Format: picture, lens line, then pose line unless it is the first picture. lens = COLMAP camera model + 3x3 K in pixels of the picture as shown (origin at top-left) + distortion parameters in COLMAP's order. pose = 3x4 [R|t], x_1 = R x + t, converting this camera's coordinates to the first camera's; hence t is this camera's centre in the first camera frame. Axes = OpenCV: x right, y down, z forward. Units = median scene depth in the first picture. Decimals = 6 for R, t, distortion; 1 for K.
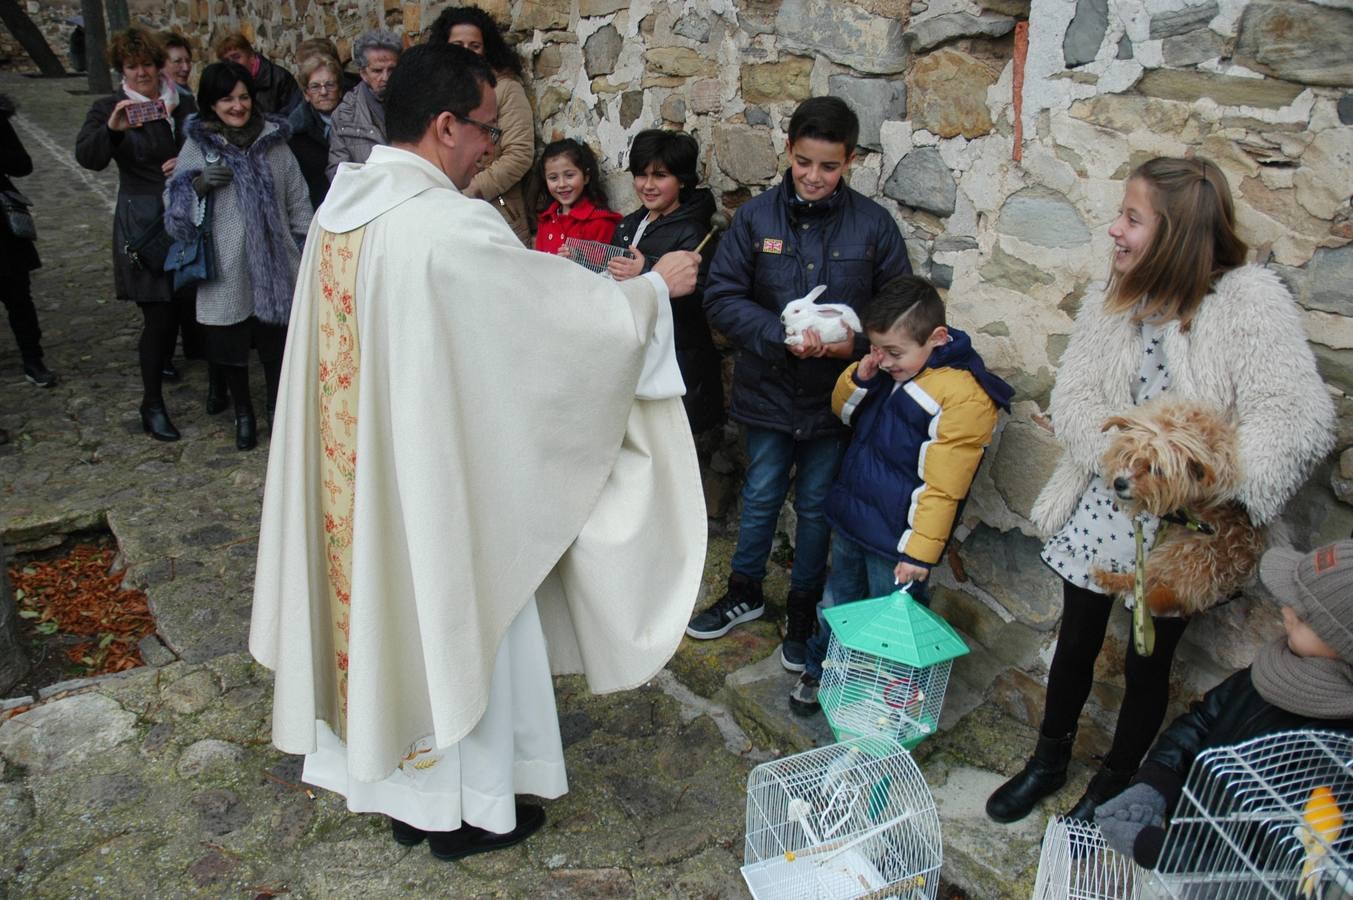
lens RADIAL K [[1099.7, 0, 662.9], [0, 1099.7, 459.3], [0, 0, 1]] dist [-0.146723, 0.166595]
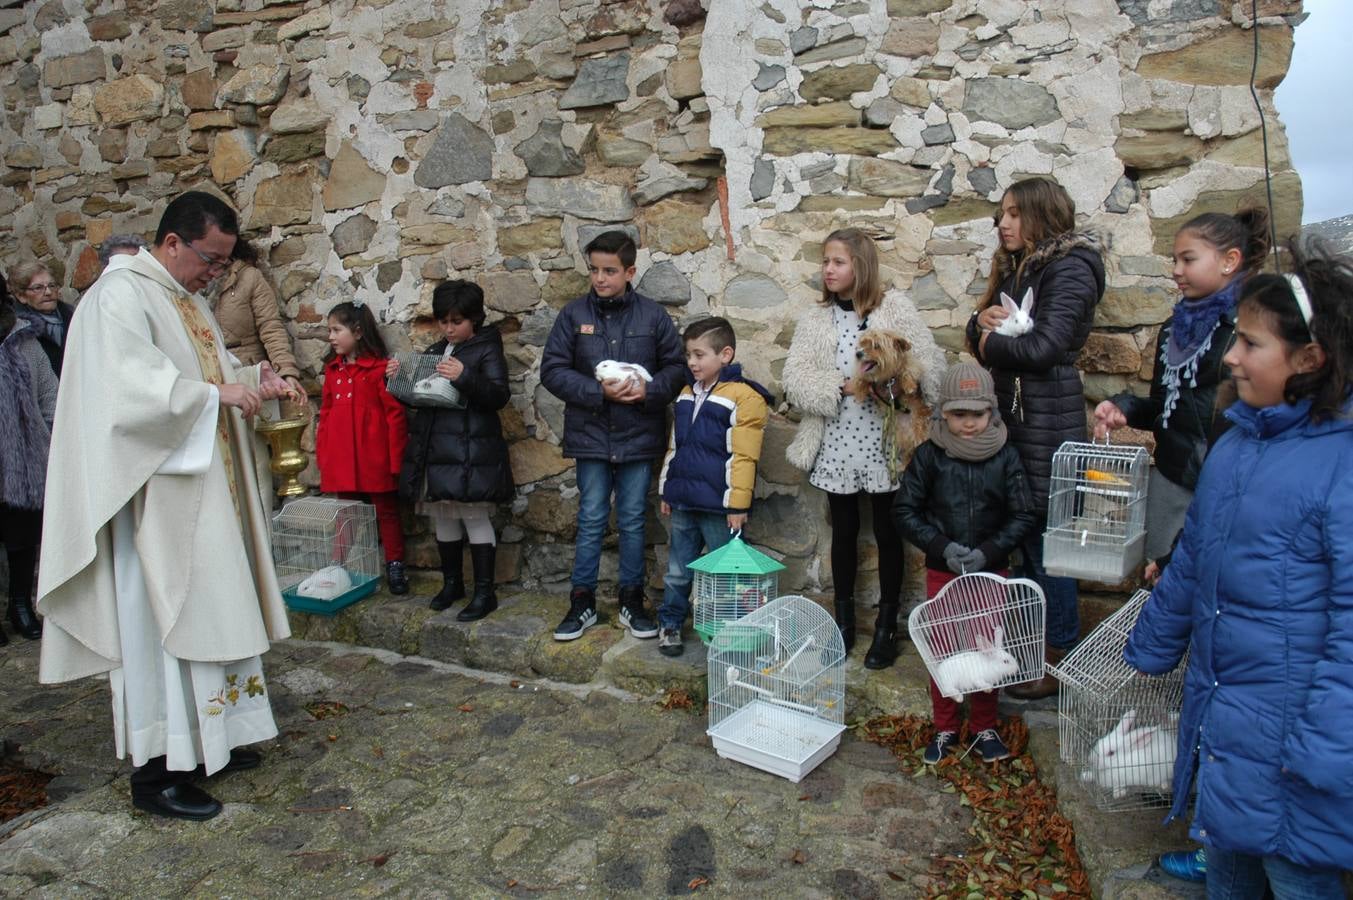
lens RADIAL K [[1099.7, 0, 702.4], [0, 1099.7, 448.8], [0, 0, 1]] dist [-0.146723, 0.166595]
pose [[0.834276, -0.131435, 0.535452, -0.548911], [0.254485, 0.953326, -0.162499, 0.219375], [-0.489102, 0.271834, 0.828785, -0.232658]]
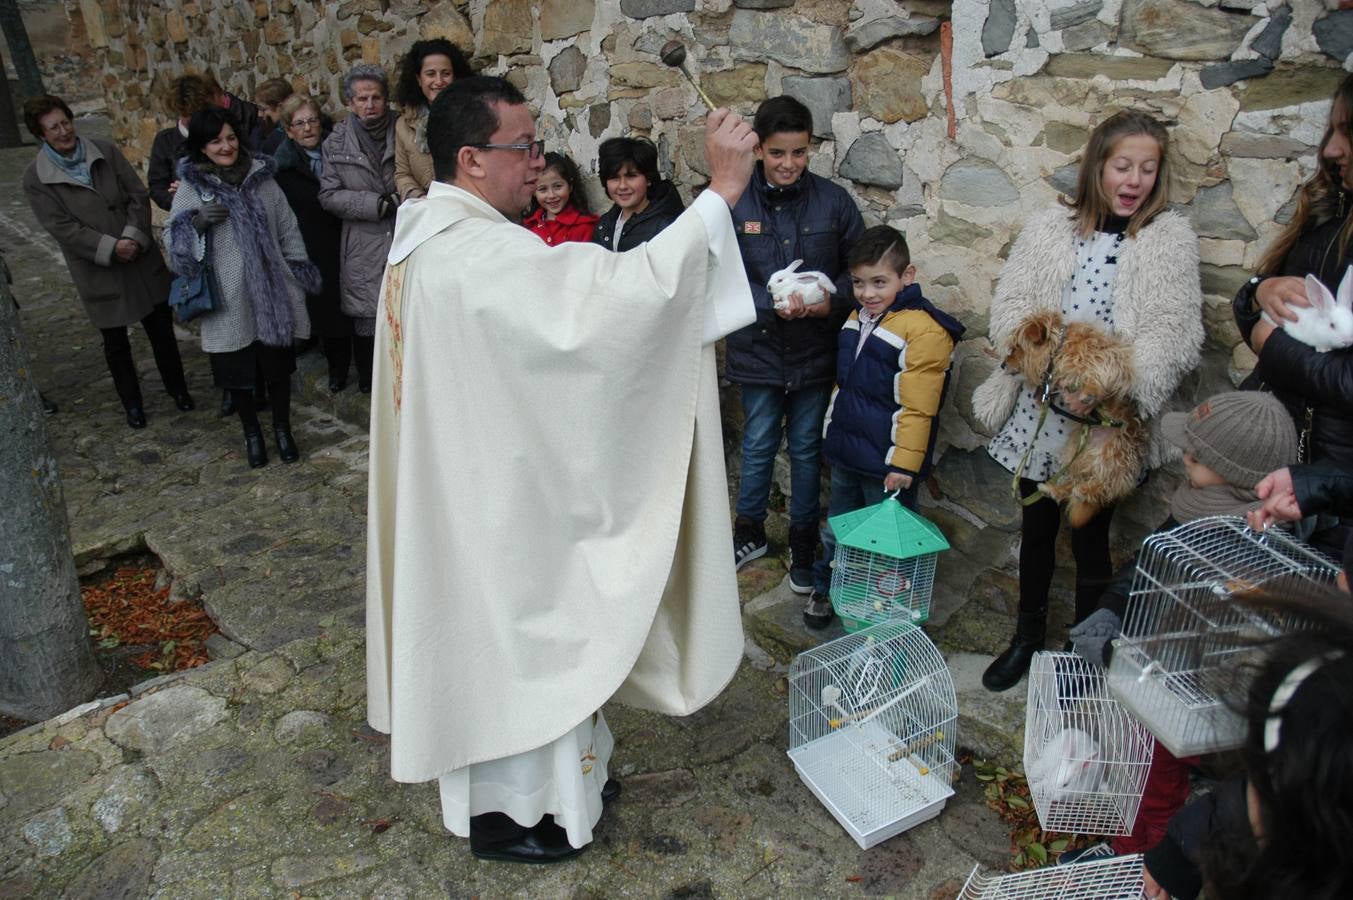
lens RADIAL K [[1099.7, 0, 679.3], [0, 1099.7, 465.6], [0, 0, 1]] dist [-0.146723, 0.166595]
pose [[0.991839, -0.102566, 0.075733, -0.087287], [0.102454, 0.994723, 0.005379, 0.041819], [-0.075885, 0.002424, 0.997114, -0.150089]]
